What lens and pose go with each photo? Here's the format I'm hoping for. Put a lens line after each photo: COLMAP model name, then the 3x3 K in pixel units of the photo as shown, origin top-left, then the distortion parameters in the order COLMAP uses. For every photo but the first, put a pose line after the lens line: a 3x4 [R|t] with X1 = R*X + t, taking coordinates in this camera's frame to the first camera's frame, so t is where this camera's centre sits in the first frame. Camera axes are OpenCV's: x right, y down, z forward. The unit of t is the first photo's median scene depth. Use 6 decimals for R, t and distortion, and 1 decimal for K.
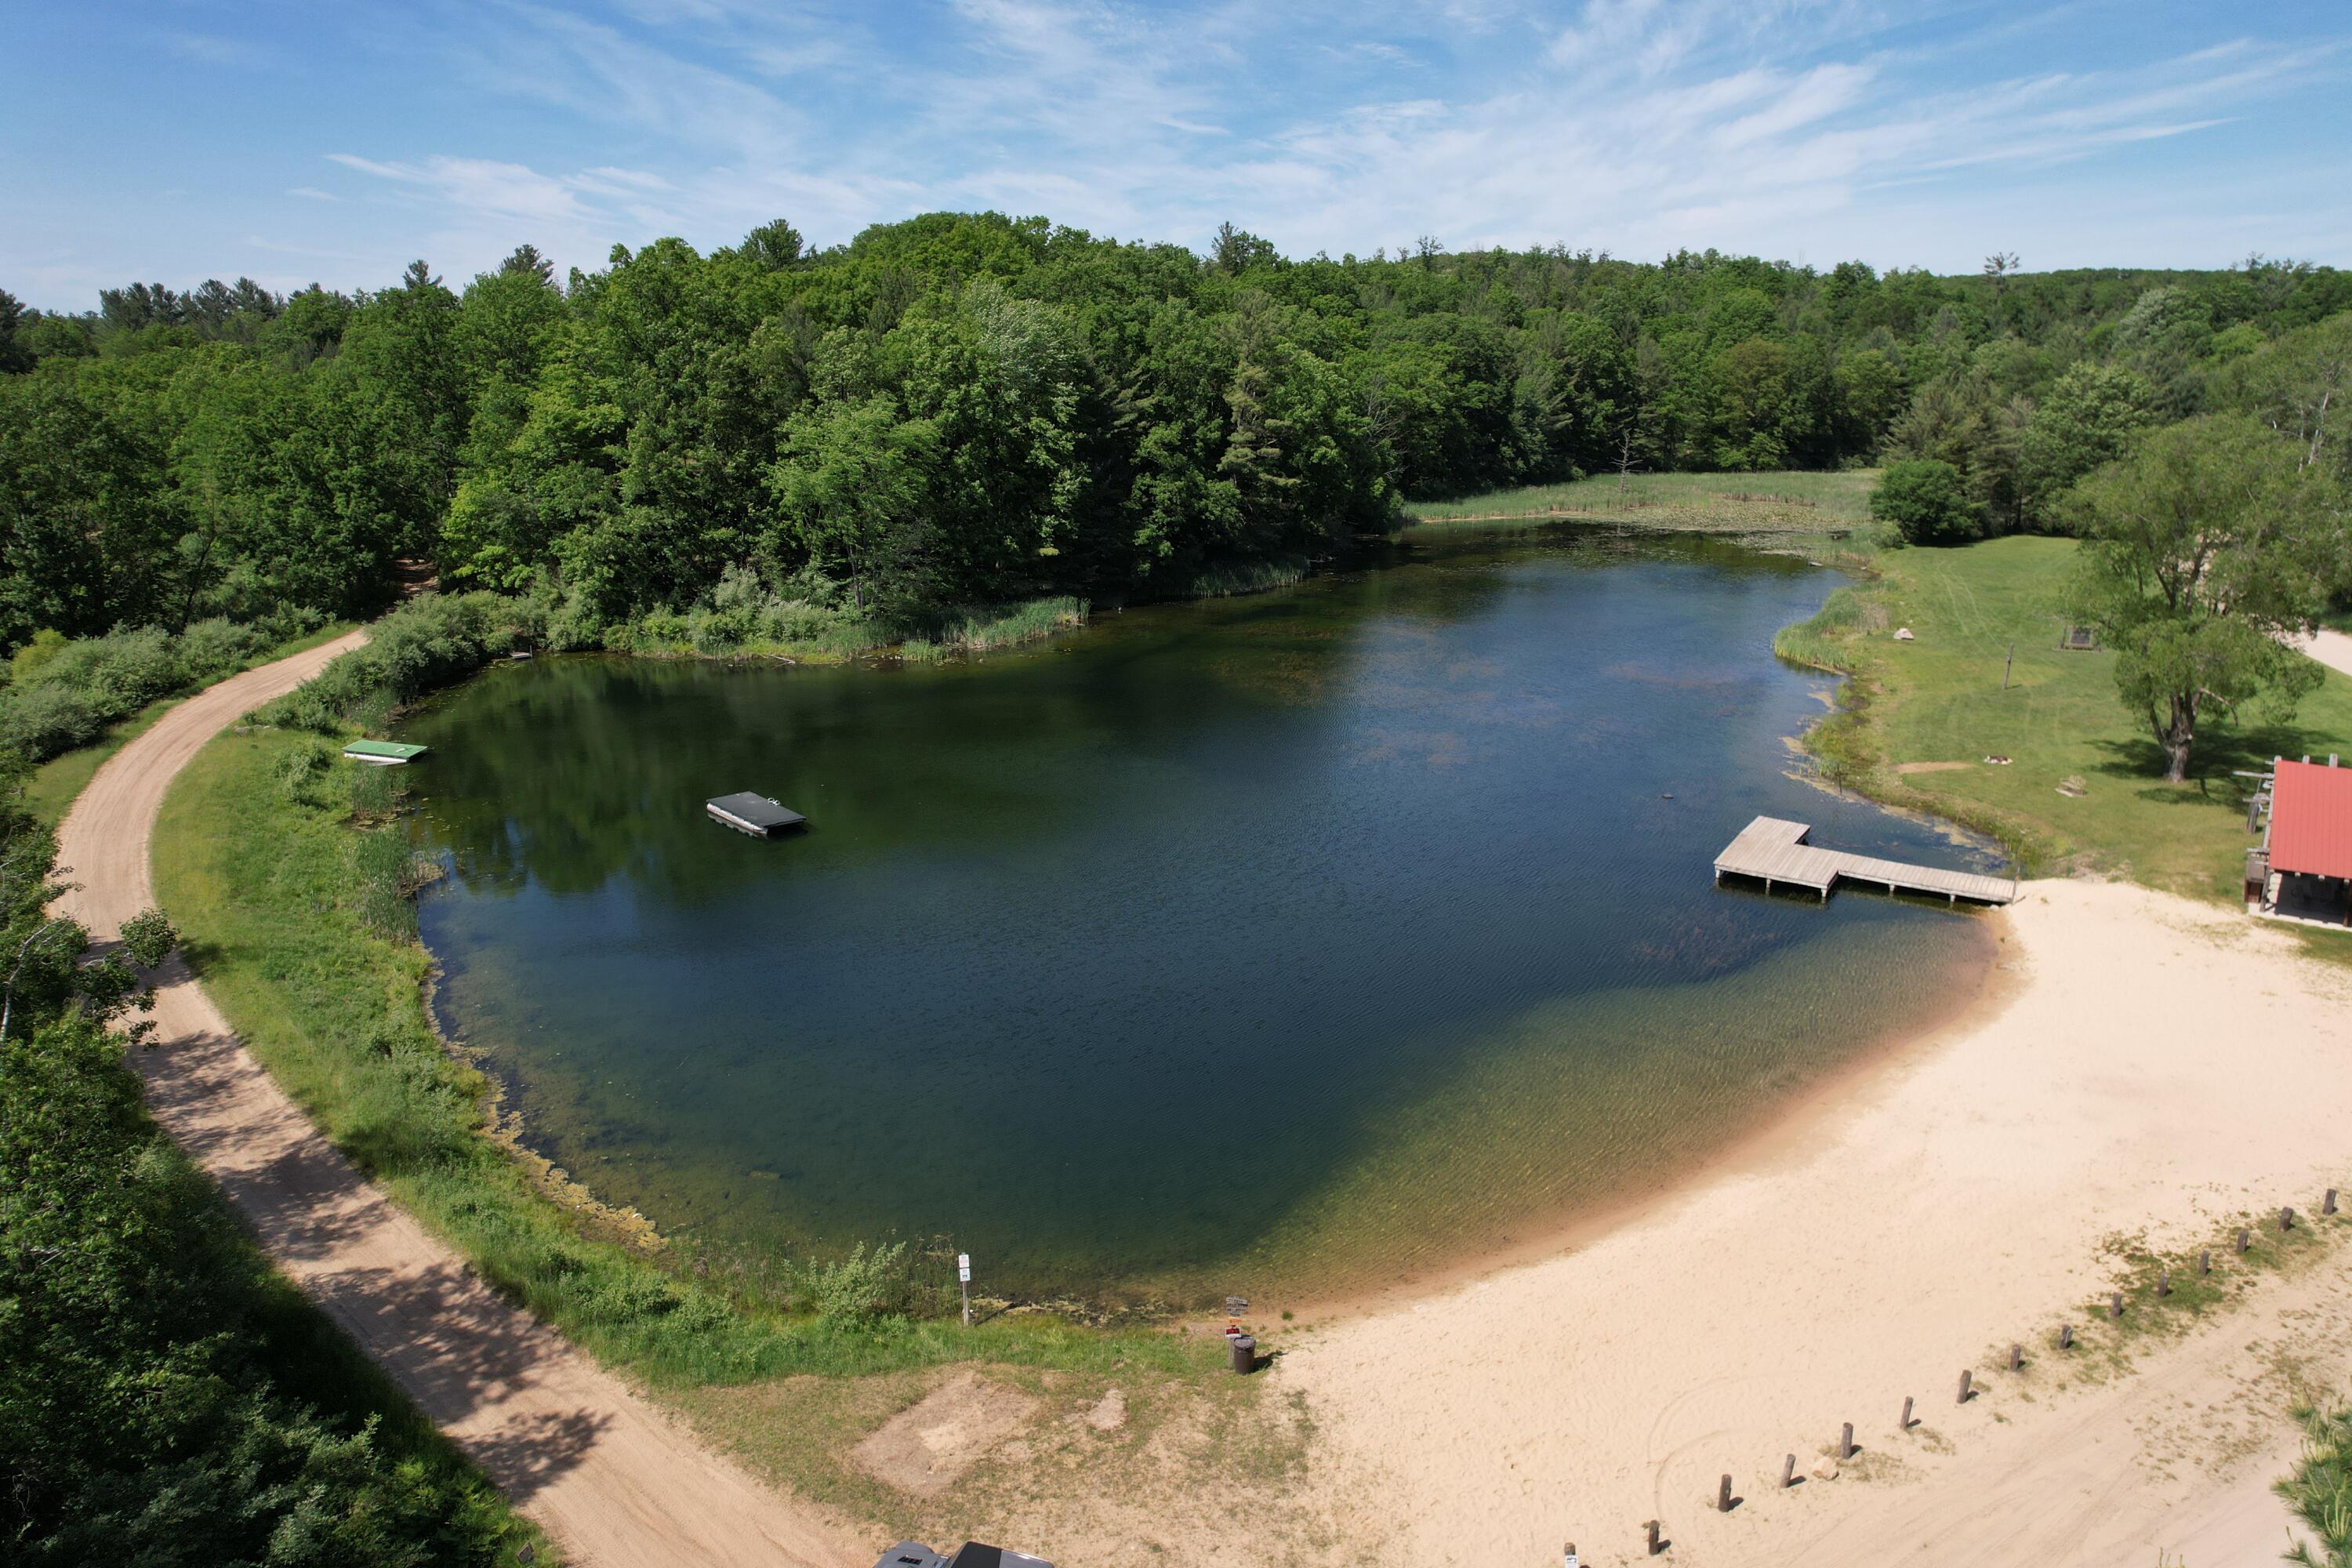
lens RADIAL K [[1507.8, 0, 1216.6], [0, 1507.8, 679.5], [0, 0, 1]] dist [0.007658, 0.001359]
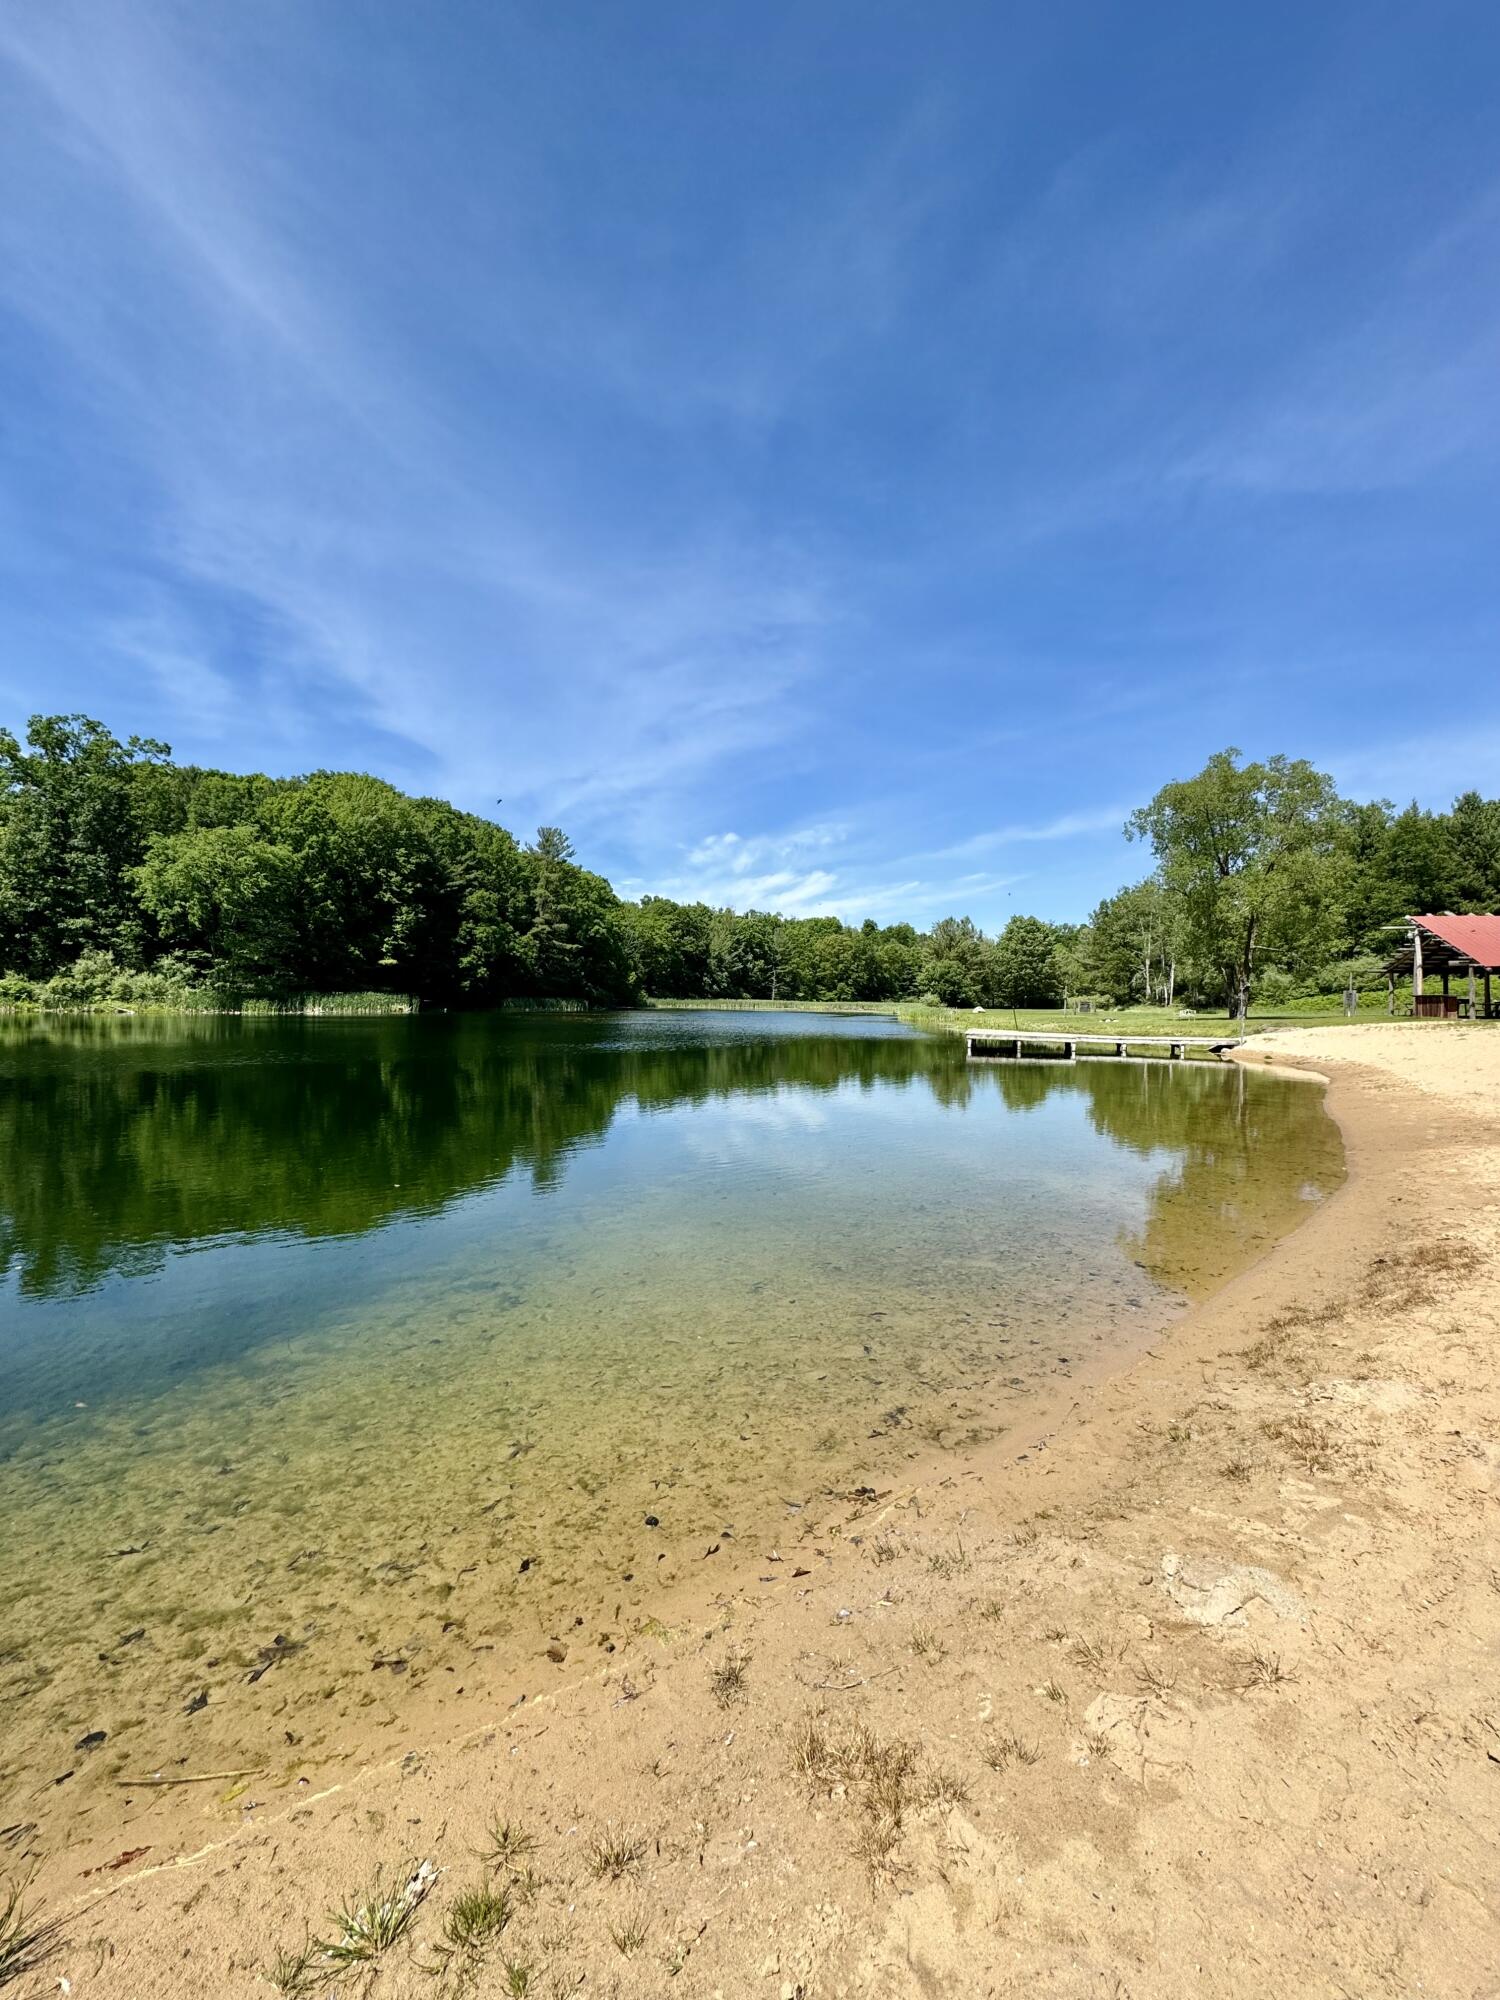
lens RADIAL K [[799.2, 0, 751.0], [0, 799.2, 1000.4], [0, 0, 1]] dist [-0.003009, 0.001100]
pose [[0.967053, 0.012637, 0.254261, 0.019124], [0.040426, 0.978471, -0.202386, 0.099136], [-0.251344, 0.205997, 0.945723, 0.240302]]
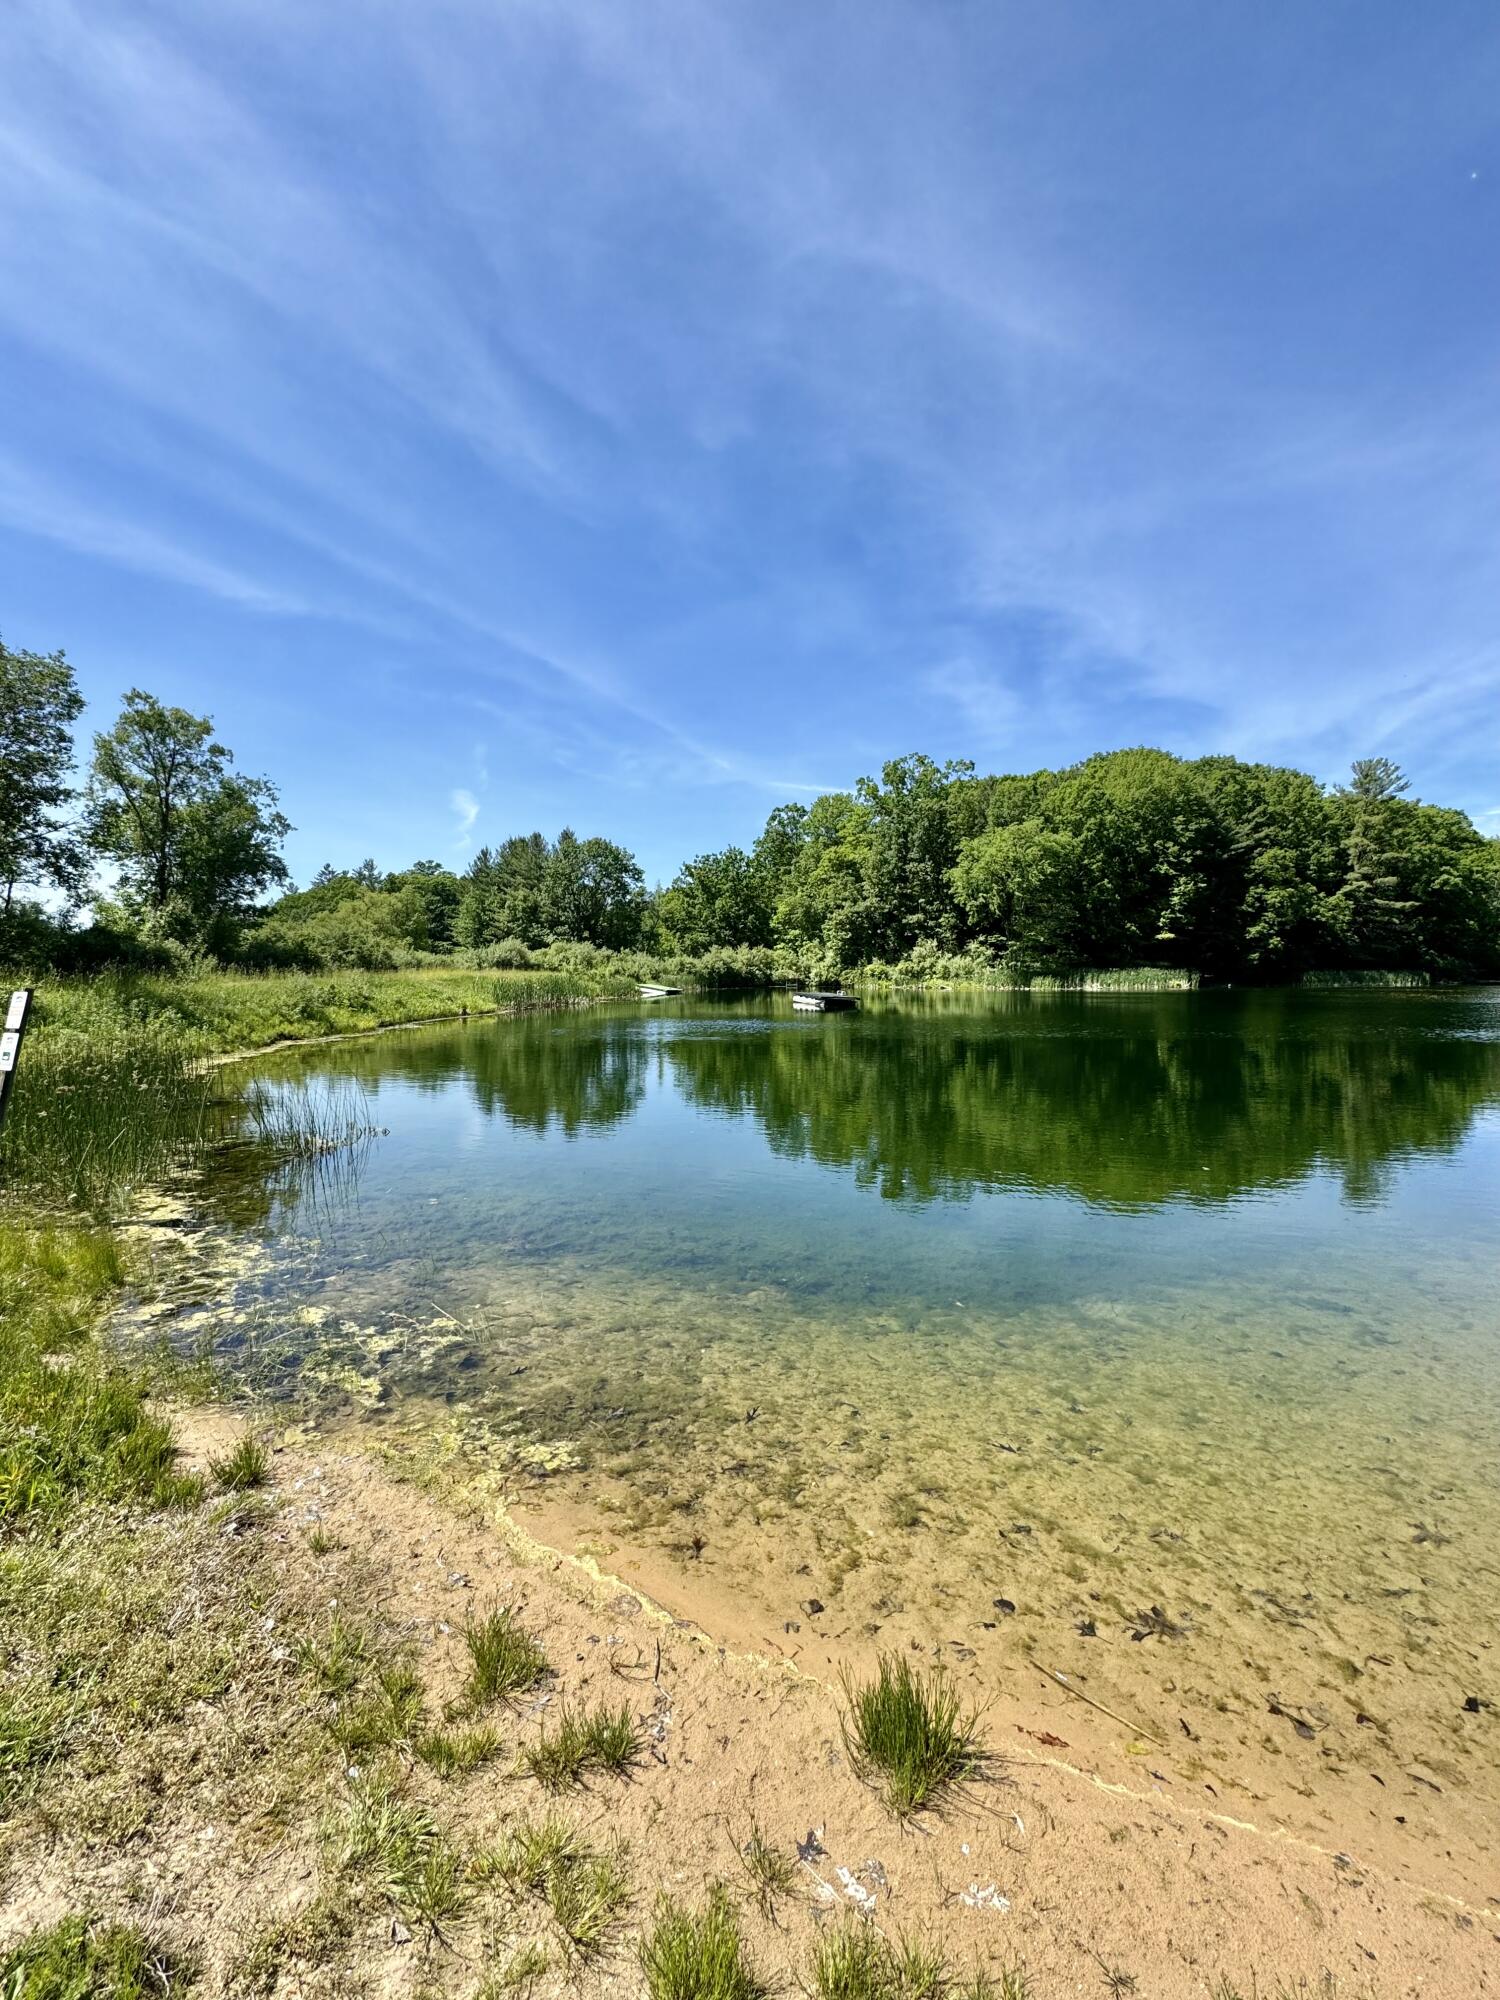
lens RADIAL K [[799.2, 0, 746.3], [0, 799.2, 1001.7], [0, 0, 1]] dist [-0.003009, 0.001100]
pose [[0.798059, 0.016856, -0.602344, 0.014585], [-0.121325, 0.983632, -0.133220, 0.099496], [0.590239, 0.179396, 0.787042, 0.242063]]
